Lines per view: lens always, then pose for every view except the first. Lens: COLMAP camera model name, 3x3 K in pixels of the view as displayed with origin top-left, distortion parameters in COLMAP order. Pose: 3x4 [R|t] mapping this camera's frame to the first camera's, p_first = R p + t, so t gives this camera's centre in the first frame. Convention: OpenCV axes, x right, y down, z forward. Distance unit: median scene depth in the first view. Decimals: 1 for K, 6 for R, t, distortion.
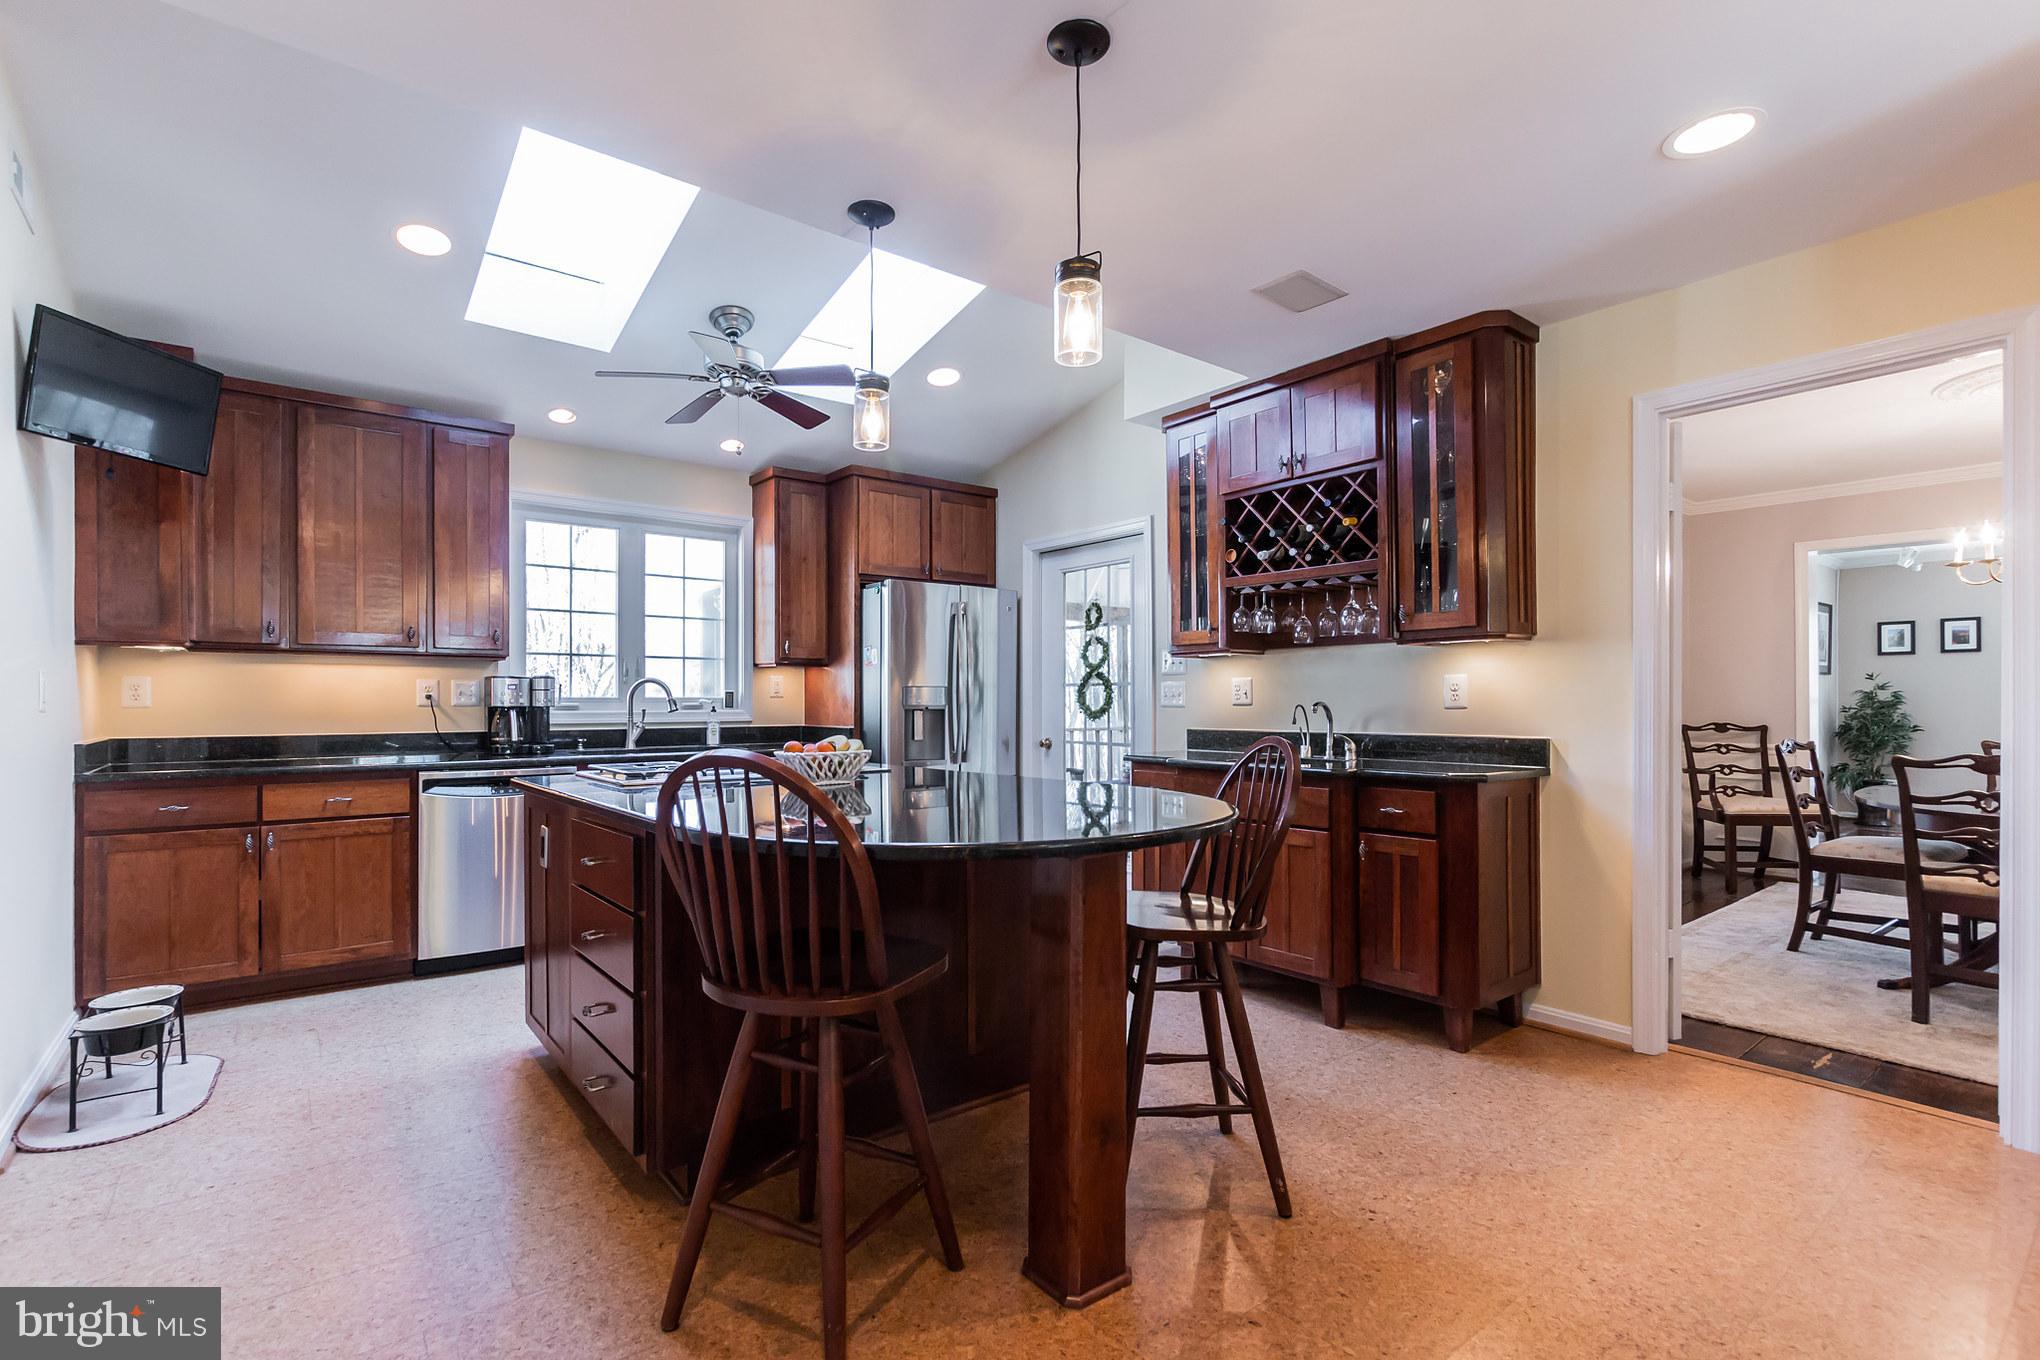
lens RADIAL K [[946.0, 0, 1028.9], [0, 946.0, 691.4], [0, 0, 1]] dist [0.000131, -0.002880]
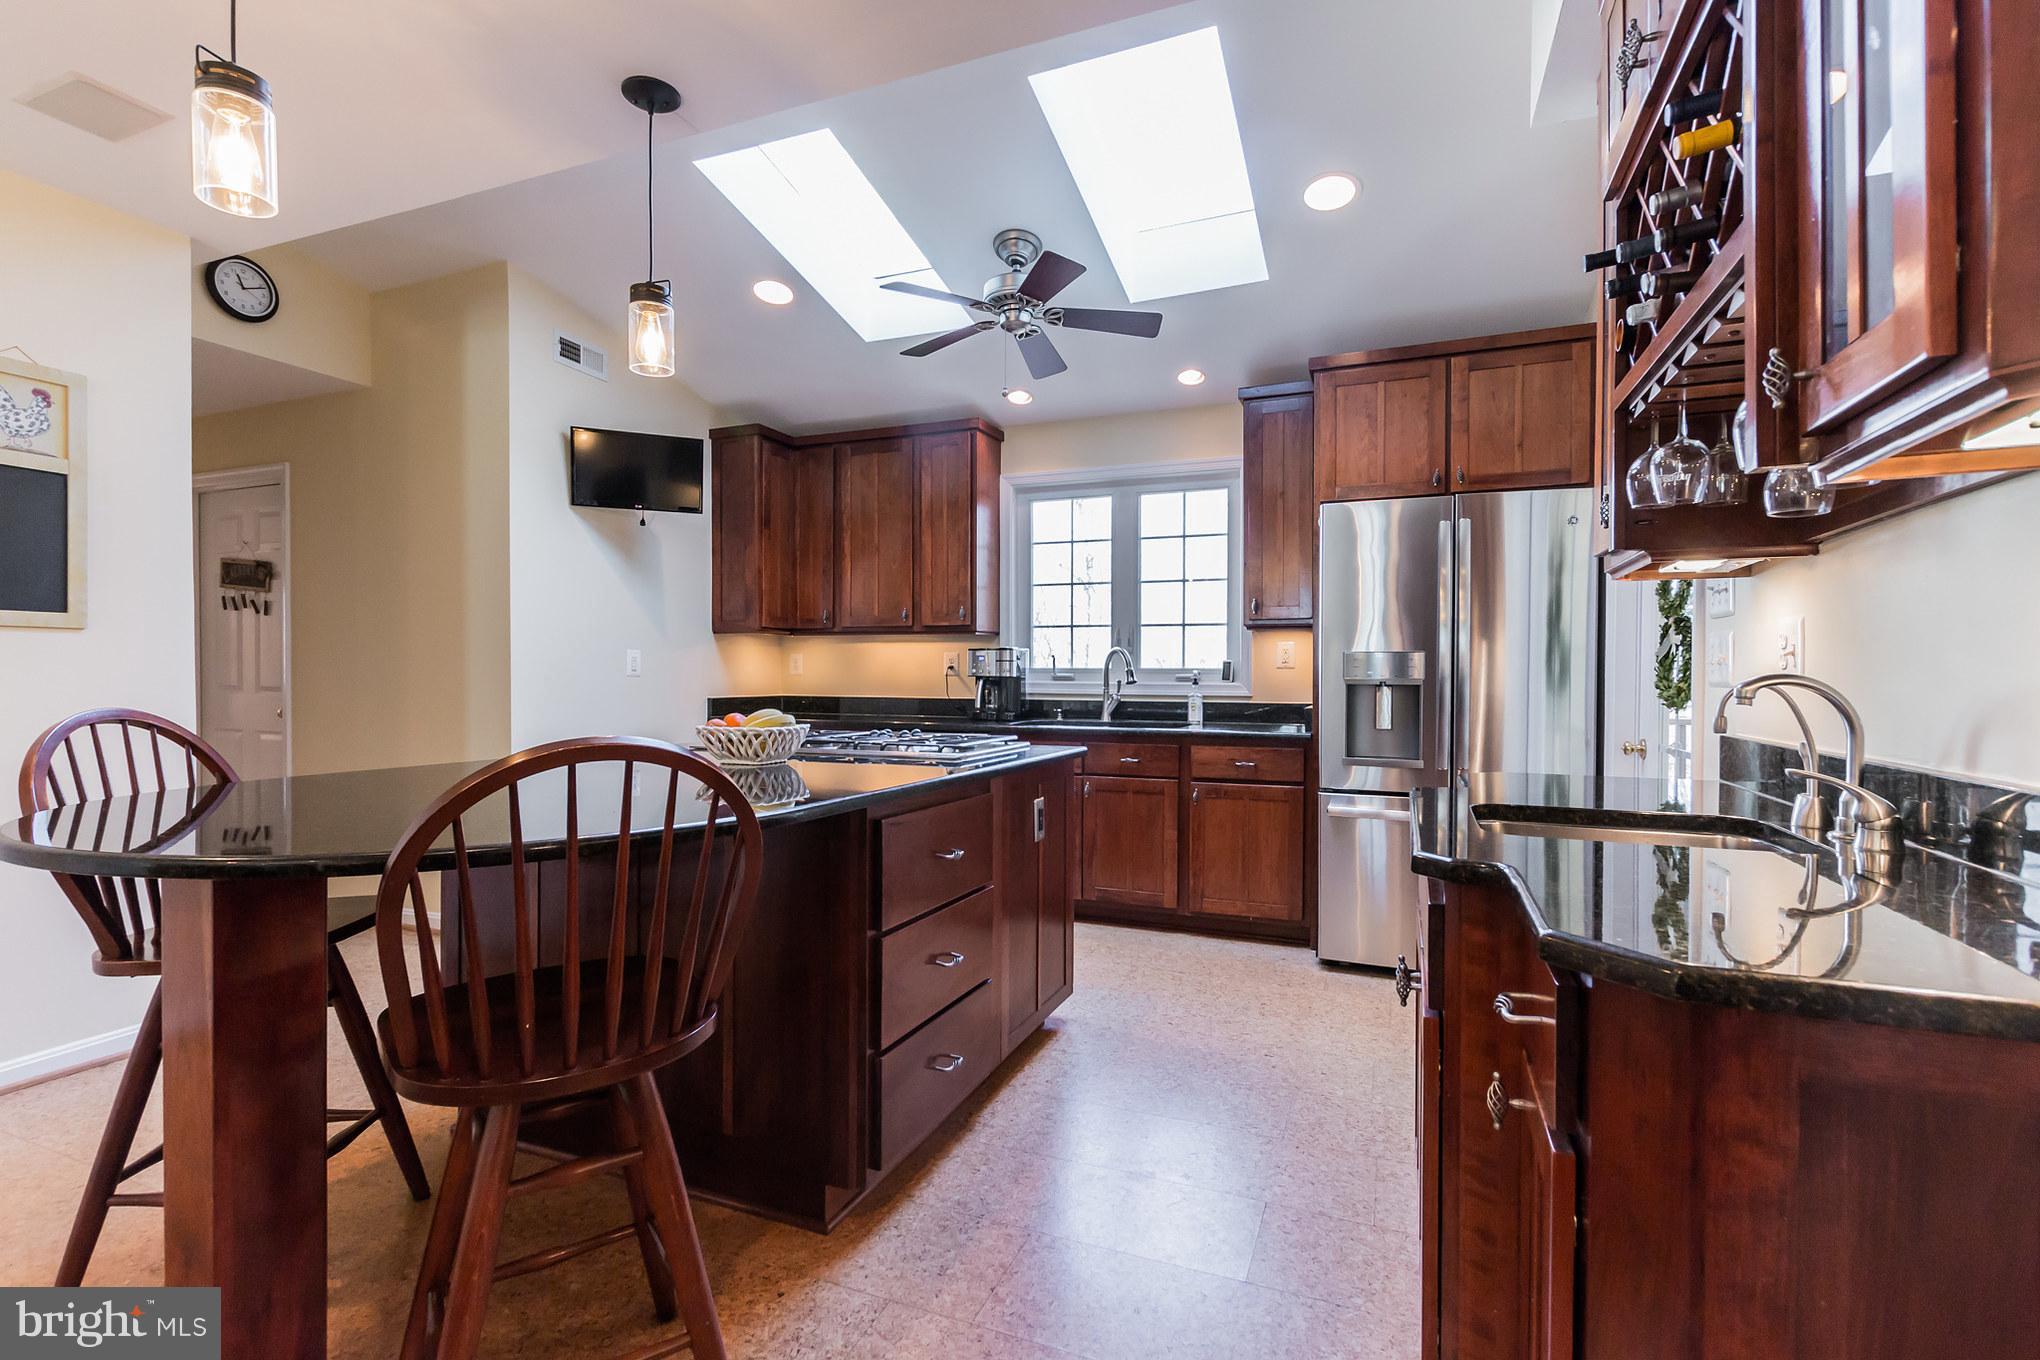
lens RADIAL K [[946.0, 0, 1018.2], [0, 946.0, 680.6], [0, 0, 1]] dist [0.000131, -0.002880]
pose [[0.472549, 0.009560, -0.881252, 0.386914], [0.004298, 0.999904, 0.013152, 0.005781], [0.881294, -0.010002, 0.472463, 0.460131]]
